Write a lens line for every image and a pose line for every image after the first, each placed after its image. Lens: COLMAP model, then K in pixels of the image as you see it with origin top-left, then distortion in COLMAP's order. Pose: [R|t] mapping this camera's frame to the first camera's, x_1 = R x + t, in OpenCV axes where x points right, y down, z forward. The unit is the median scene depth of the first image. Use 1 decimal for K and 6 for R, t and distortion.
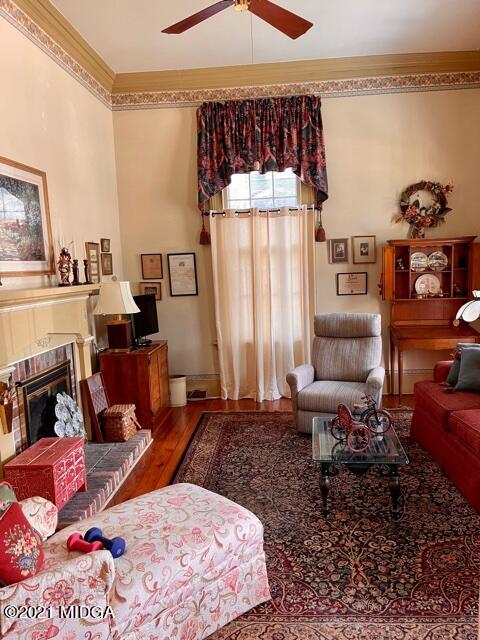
lens RADIAL K [[488.0, 0, 243.0], [0, 488.0, 323.6], [0, 0, 1]] dist [0.082579, -0.091082]
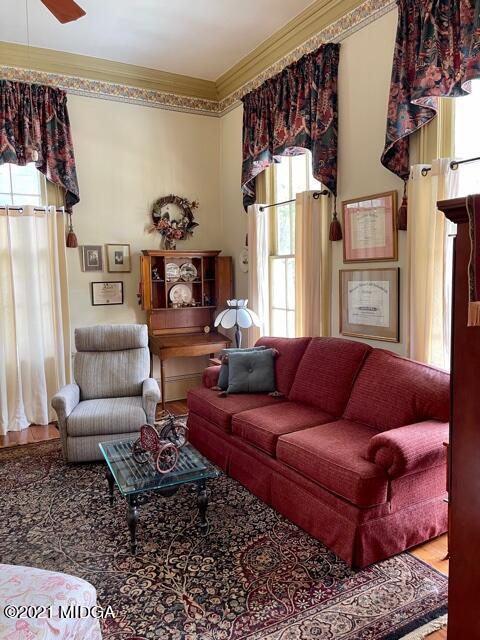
lens RADIAL K [[488.0, 0, 244.3], [0, 488.0, 314.3], [0, 0, 1]] dist [0.082579, -0.091082]
pose [[0.837424, -0.027339, 0.545870, -0.092784], [0.045444, 0.998773, -0.019694, -0.011577], [-0.544662, 0.041298, 0.837638, 0.068936]]
